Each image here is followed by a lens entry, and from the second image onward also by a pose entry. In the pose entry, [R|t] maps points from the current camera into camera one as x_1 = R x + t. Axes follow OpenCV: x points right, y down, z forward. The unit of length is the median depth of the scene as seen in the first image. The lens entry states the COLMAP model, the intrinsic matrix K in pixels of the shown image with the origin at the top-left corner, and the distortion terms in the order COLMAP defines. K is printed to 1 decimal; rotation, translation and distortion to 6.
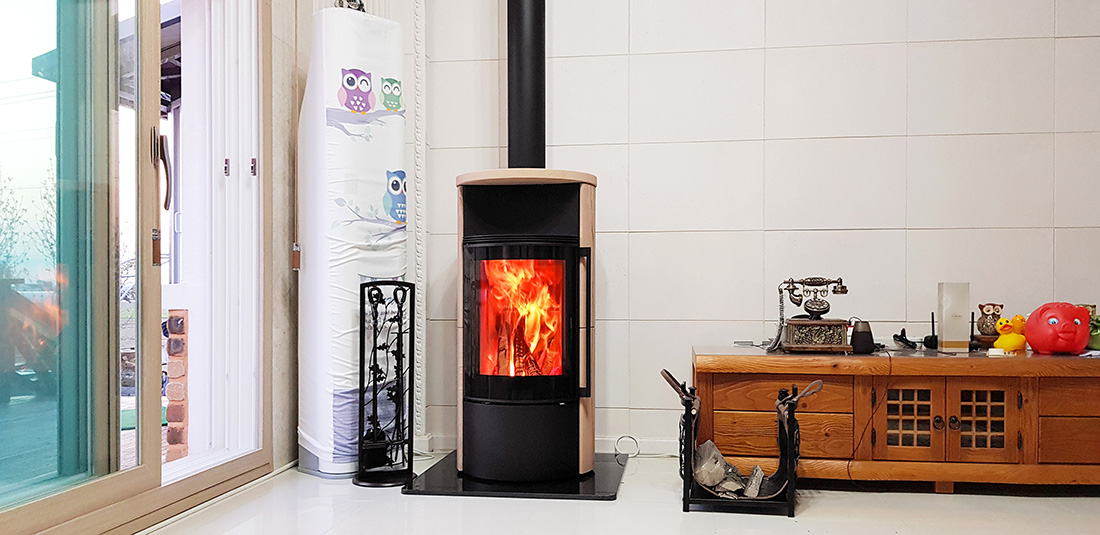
lens RADIAL K [[833.6, 0, 545.1], [0, 833.6, 298.6], [0, 0, 1]] dist [0.041520, -0.054395]
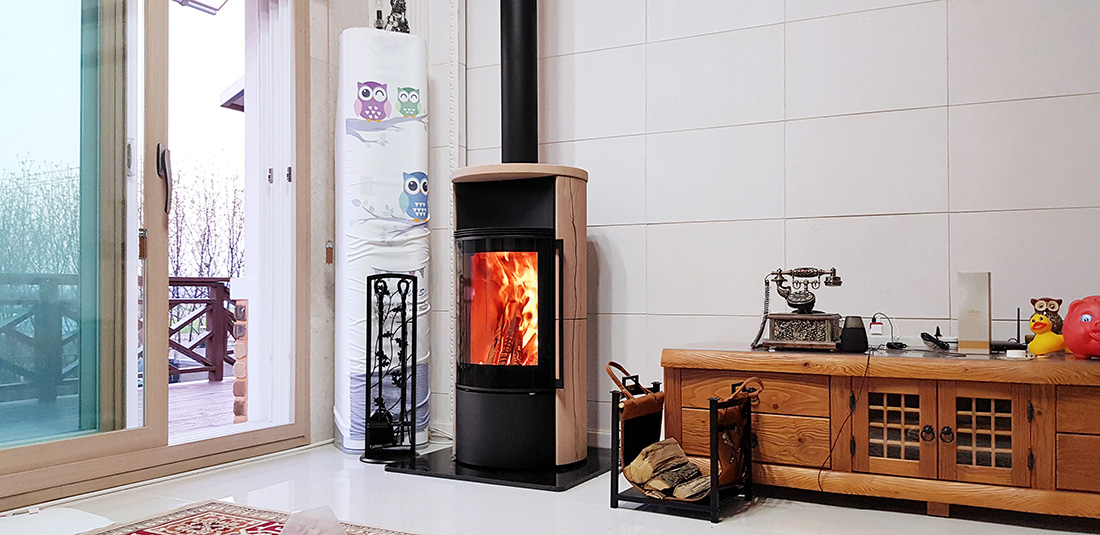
lens RADIAL K [[833.6, 0, 503.2], [0, 833.6, 290.2], [0, 0, 1]] dist [0.041520, -0.054395]
pose [[0.942147, 0.002170, -0.335192, 0.309954], [-0.007254, 0.999877, -0.013917, 0.013799], [0.335120, 0.015543, 0.942047, 0.030799]]
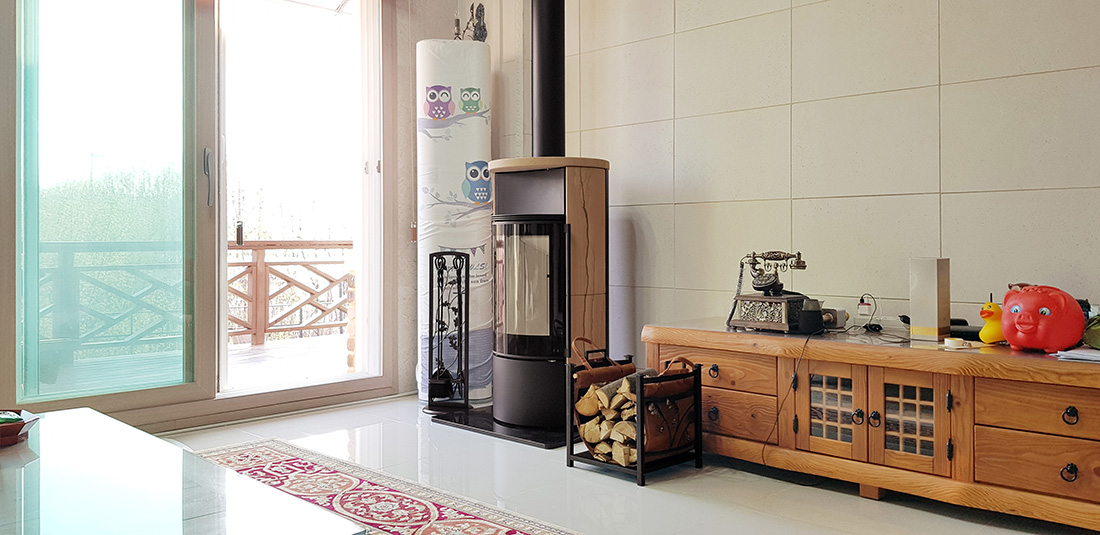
lens RADIAL K [[833.6, 0, 496.9], [0, 833.6, 239.7], [0, 0, 1]] dist [0.041520, -0.054395]
pose [[0.791019, -0.003365, -0.611783, 0.637248], [-0.004542, 0.999925, -0.011372, -0.025387], [0.611775, 0.011774, 0.790944, 0.052181]]
